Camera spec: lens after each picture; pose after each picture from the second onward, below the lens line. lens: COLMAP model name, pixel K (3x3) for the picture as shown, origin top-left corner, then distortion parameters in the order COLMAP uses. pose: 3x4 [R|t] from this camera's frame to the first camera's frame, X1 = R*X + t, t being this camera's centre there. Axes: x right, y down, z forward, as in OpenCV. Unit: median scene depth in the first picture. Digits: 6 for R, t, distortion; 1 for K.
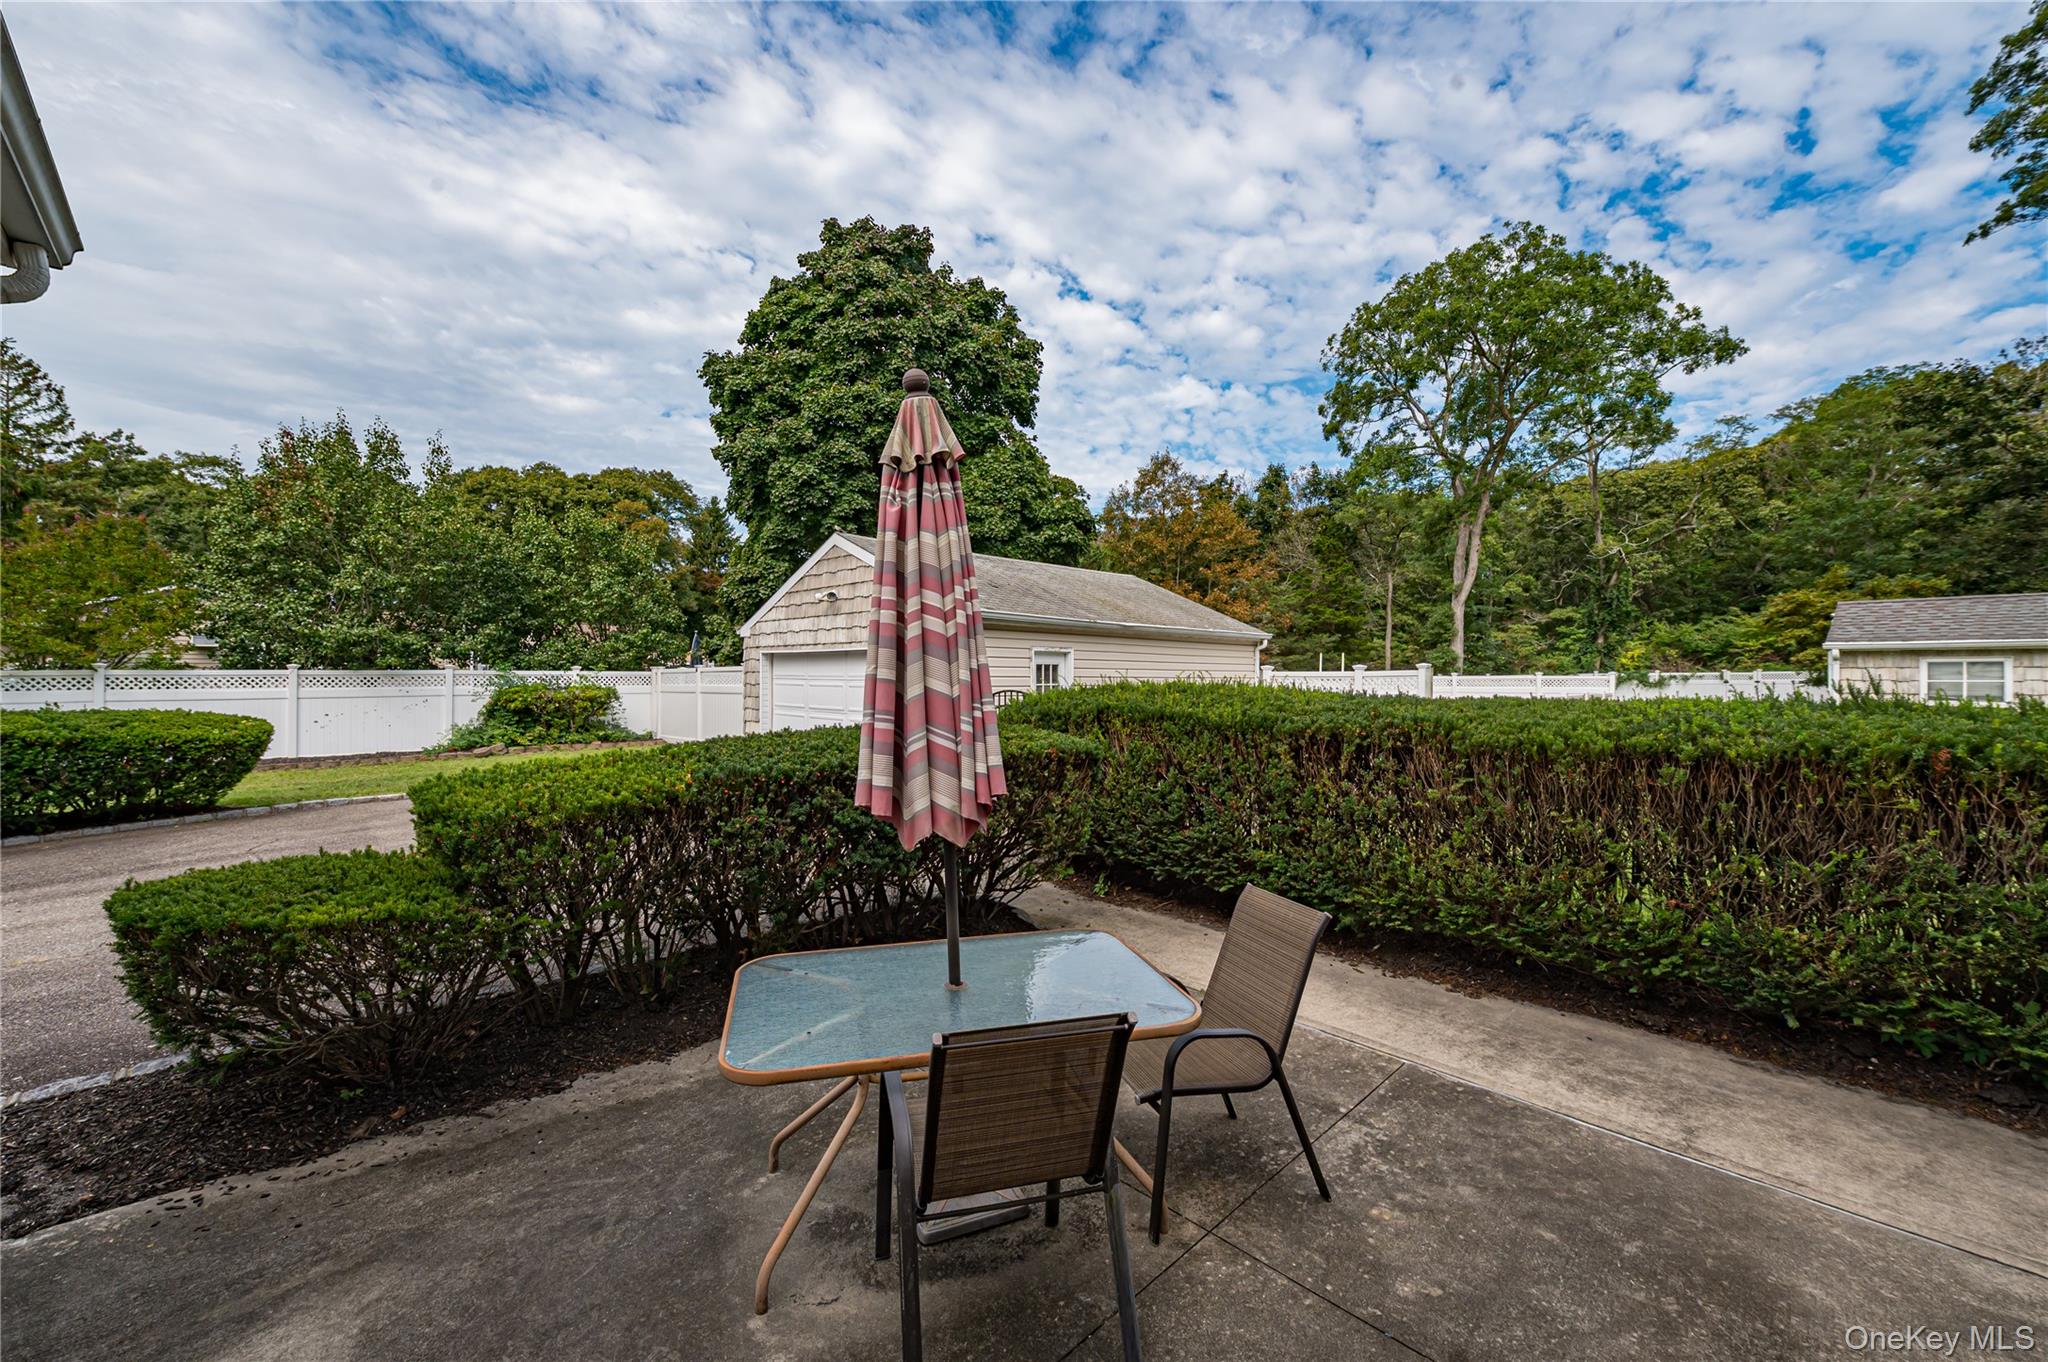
lens RADIAL K [[810.2, 0, 1026.2], [0, 810.2, 678.4], [0, 0, 1]] dist [-0.000402, -0.000081]
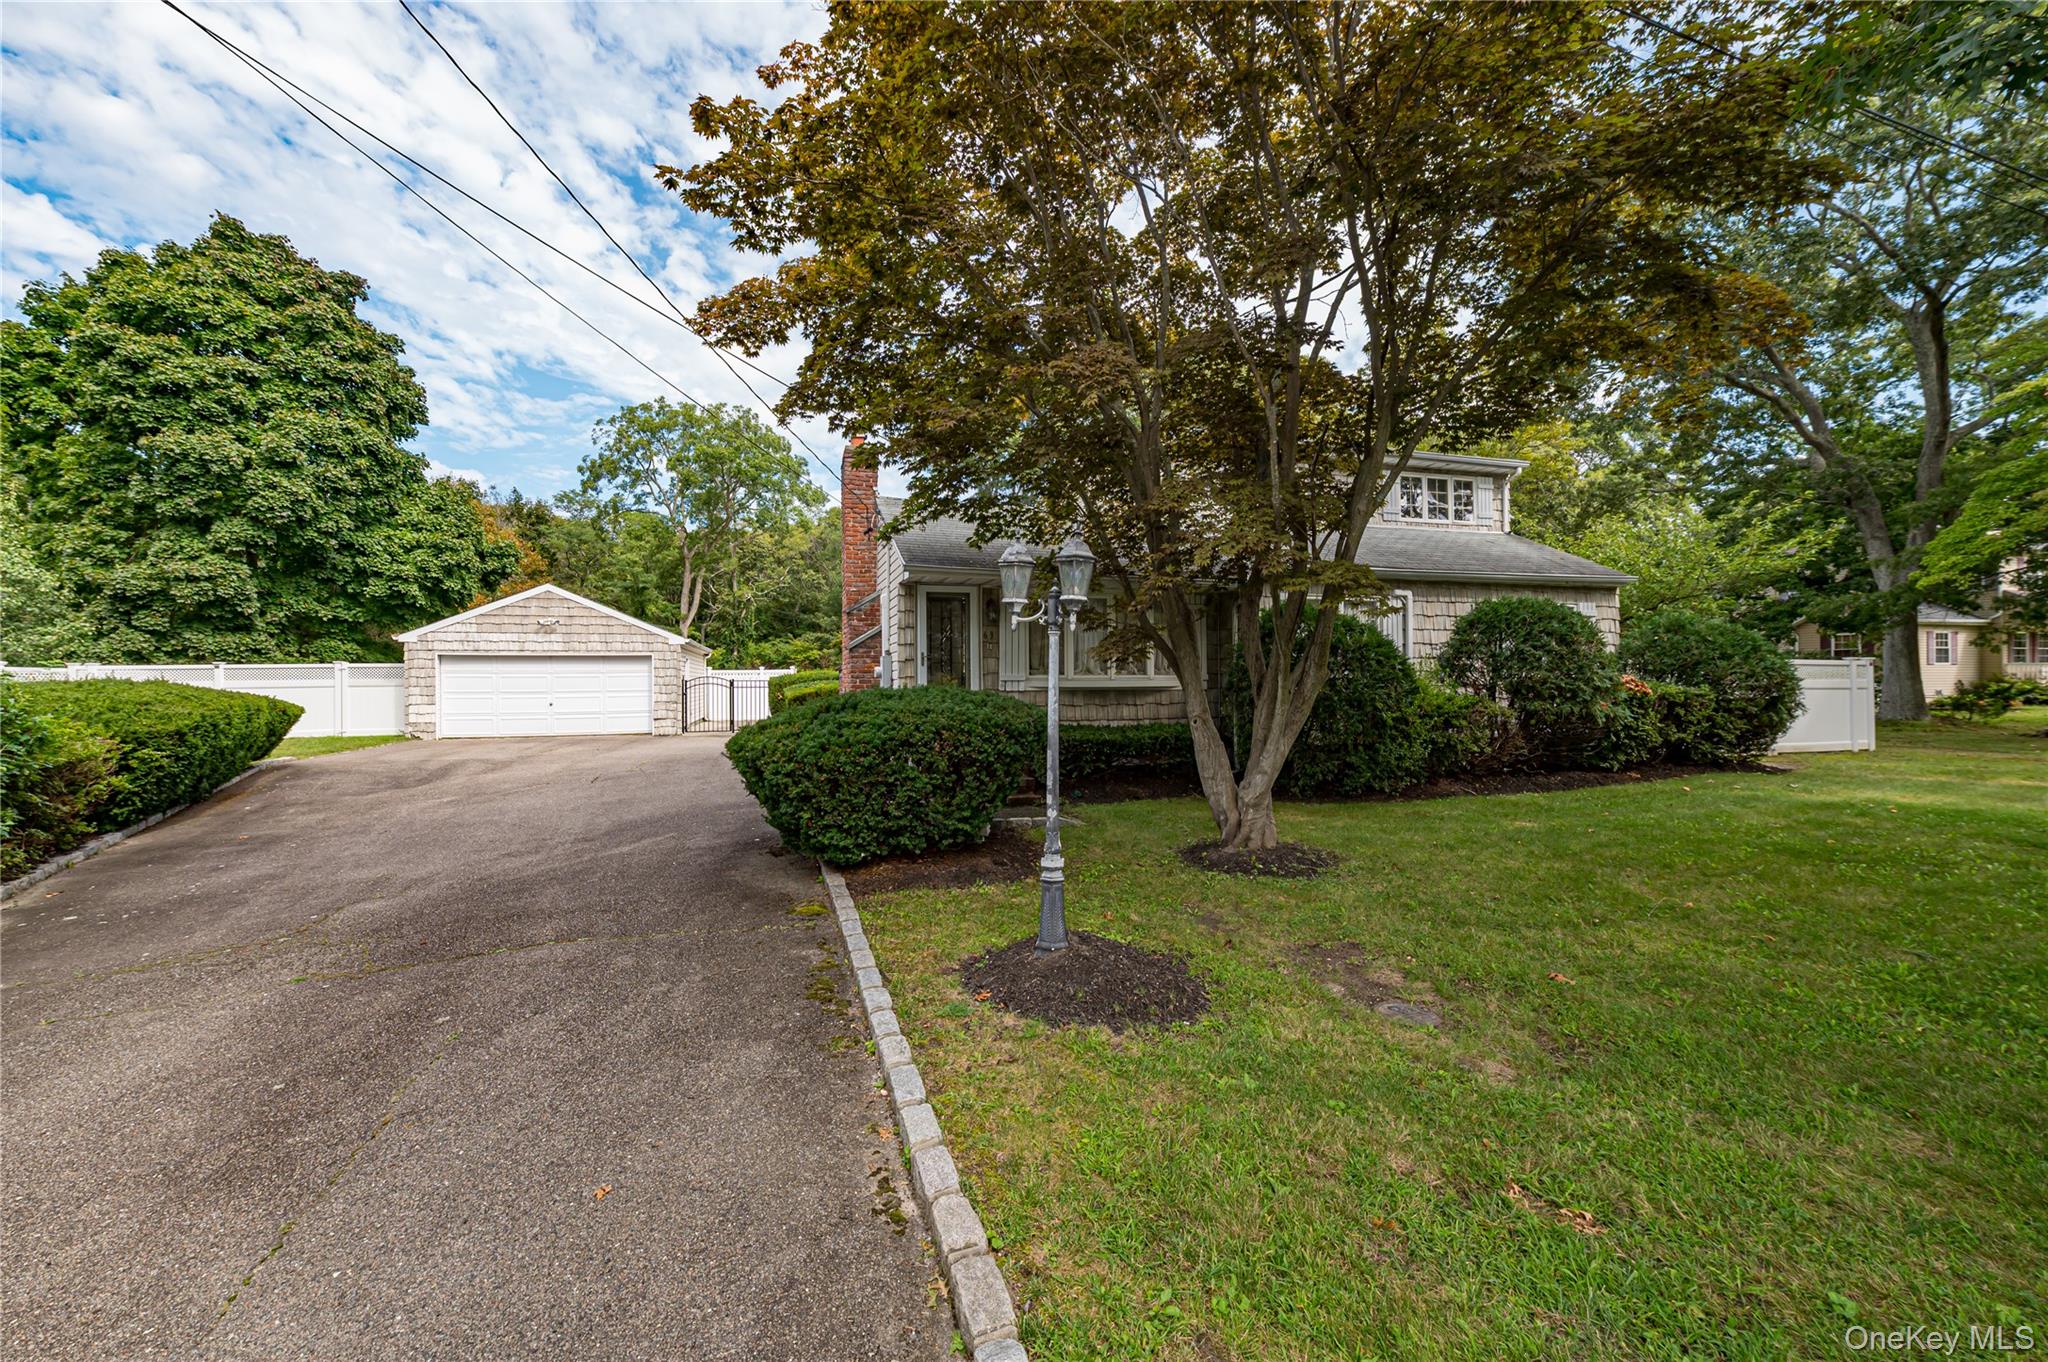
lens RADIAL K [[788.1, 0, 1018.6], [0, 788.1, 686.6], [0, 0, 1]] dist [0.000197, -0.000155]
pose [[0.467775, -0.022573, 0.883559, -0.393603], [0.023506, 0.999638, 0.013095, 0.009253], [-0.883535, 0.014643, 0.468137, -0.173858]]
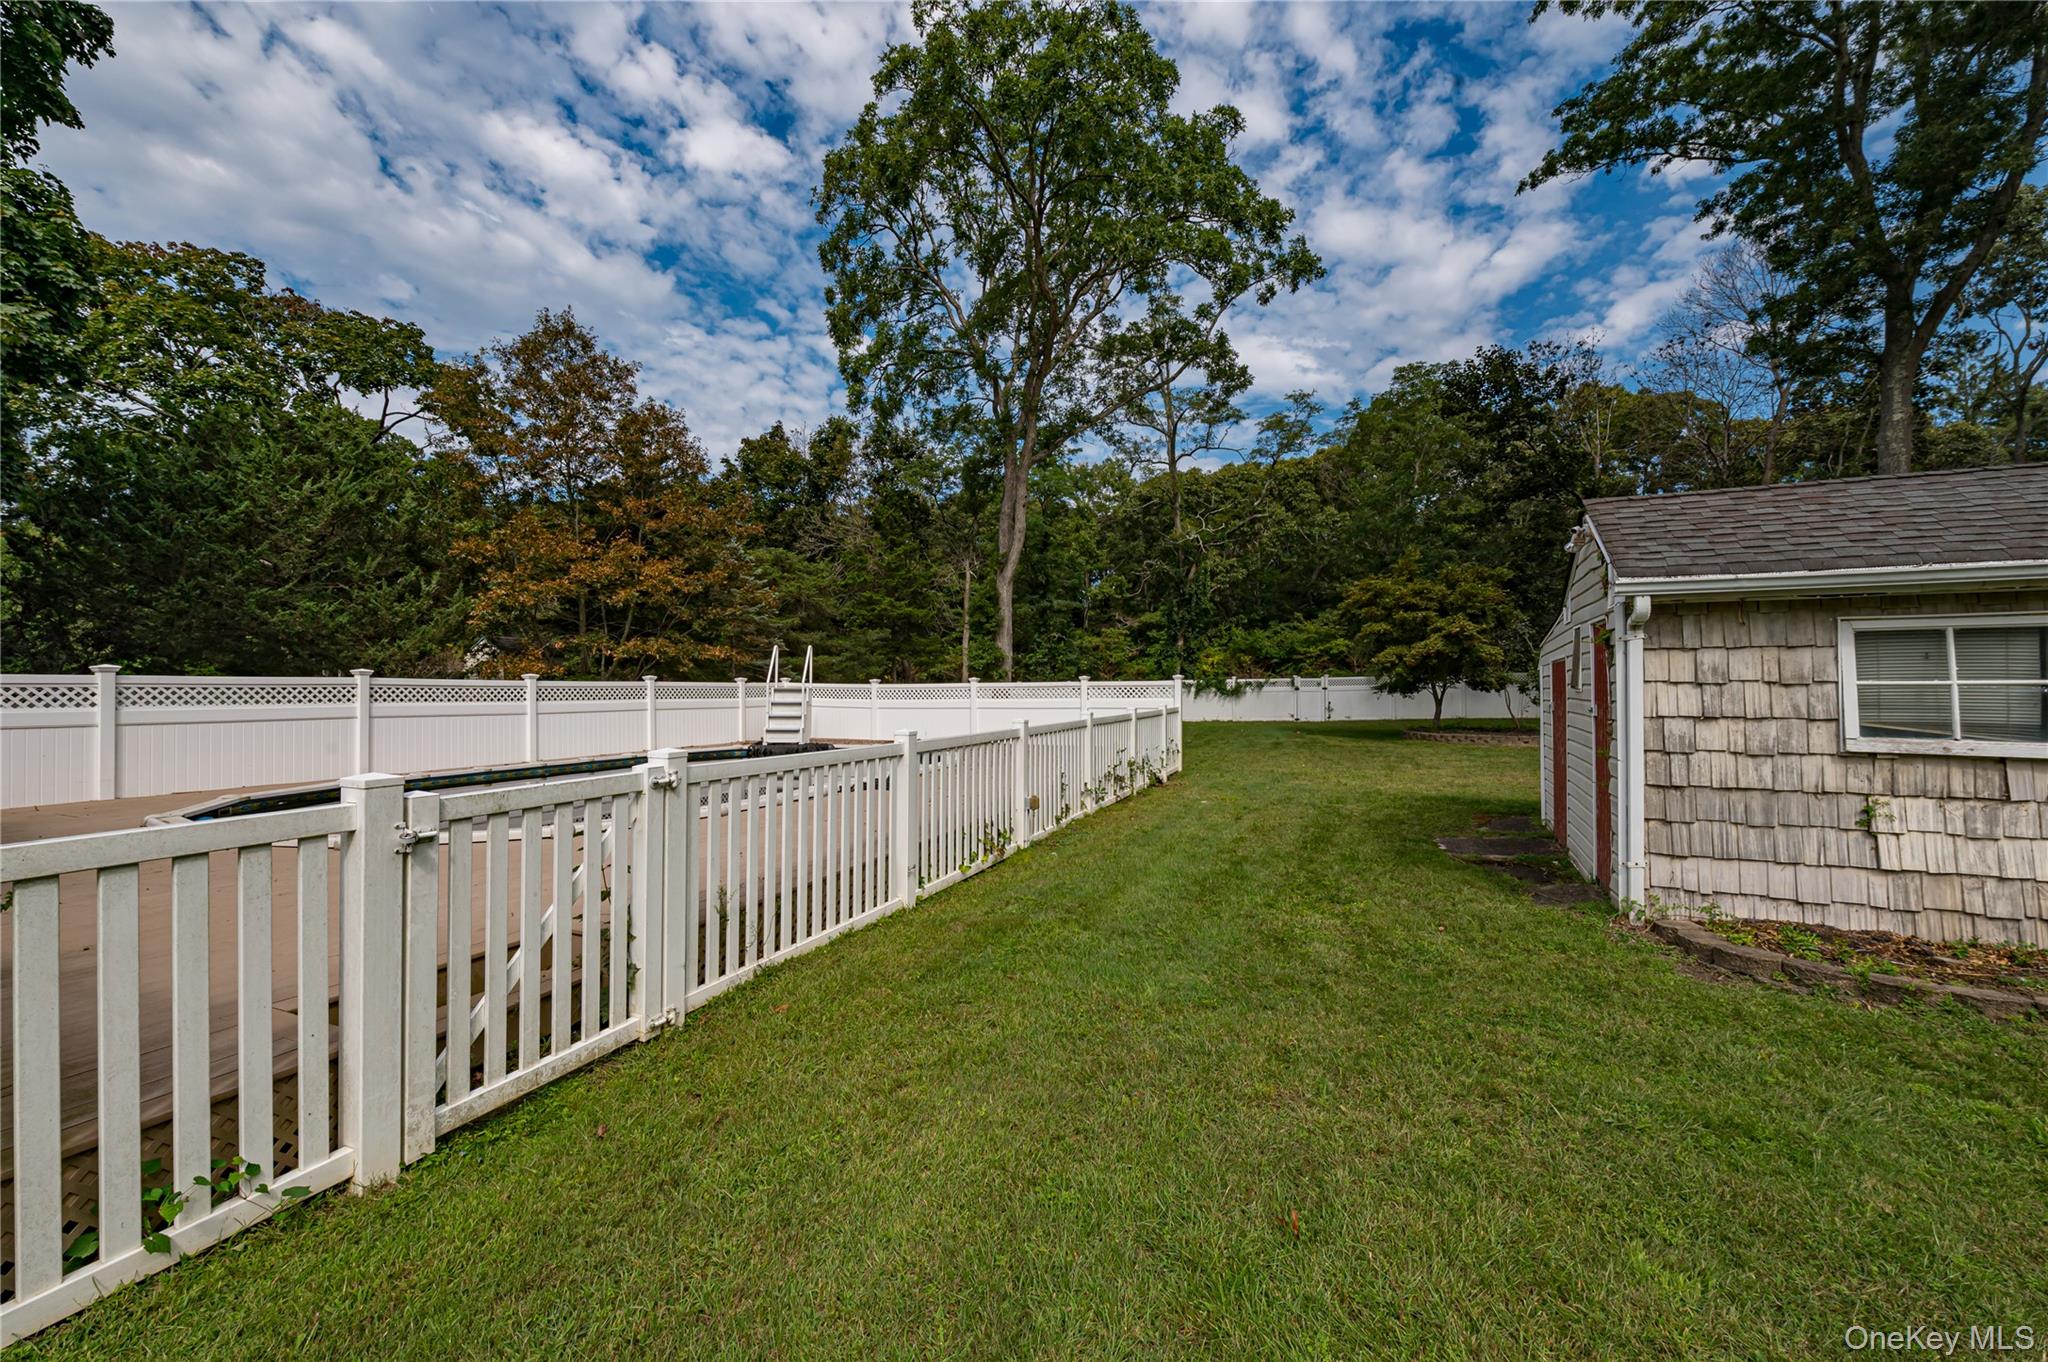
lens RADIAL K [[788.1, 0, 1018.6], [0, 788.1, 686.6], [0, 0, 1]] dist [0.000197, -0.000155]
pose [[0.922635, -0.004359, 0.385651, 0.227473], [0.005321, 0.999985, -0.001429, 0.001086], [-0.385639, 0.003370, 0.922644, 0.292807]]
